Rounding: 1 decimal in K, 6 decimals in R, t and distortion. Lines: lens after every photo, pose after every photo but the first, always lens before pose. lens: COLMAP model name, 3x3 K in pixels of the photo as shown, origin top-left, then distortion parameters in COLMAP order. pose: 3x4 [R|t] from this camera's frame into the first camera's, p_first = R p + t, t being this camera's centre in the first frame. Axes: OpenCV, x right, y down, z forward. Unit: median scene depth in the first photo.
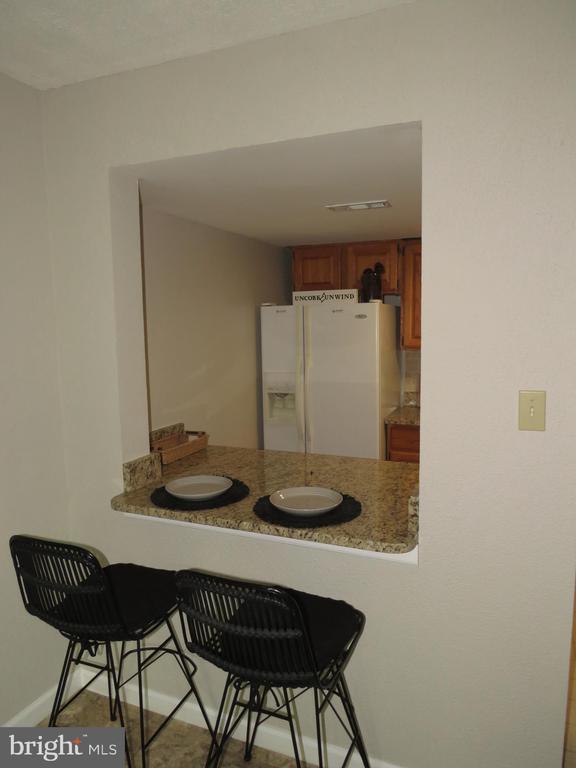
lens RADIAL K [[548.4, 0, 288.4], [0, 548.4, 383.8], [0, 0, 1]] dist [0.000323, 0.000988]
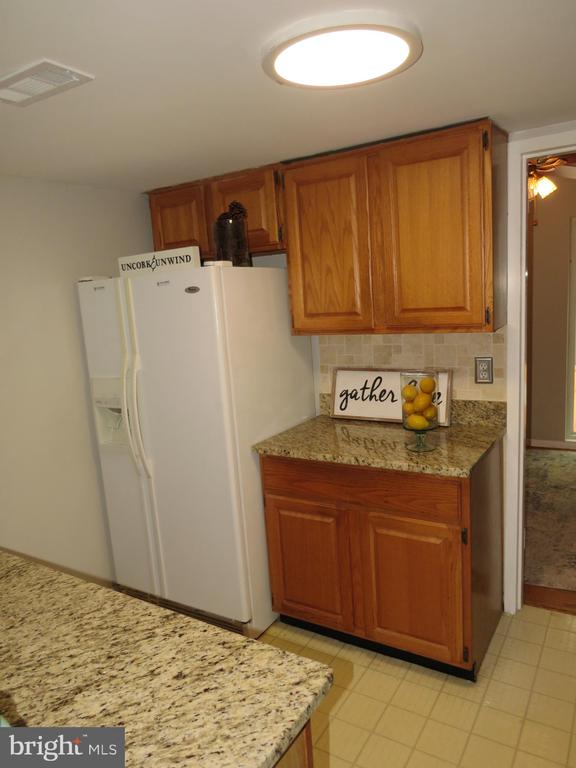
lens RADIAL K [[548.4, 0, 287.5], [0, 548.4, 384.6], [0, 0, 1]] dist [0.000323, 0.000988]
pose [[0.985971, -0.031768, -0.163869, 0.319730], [0.041309, 0.997623, 0.055145, -0.041245], [0.161727, -0.061140, 0.984940, 0.364476]]
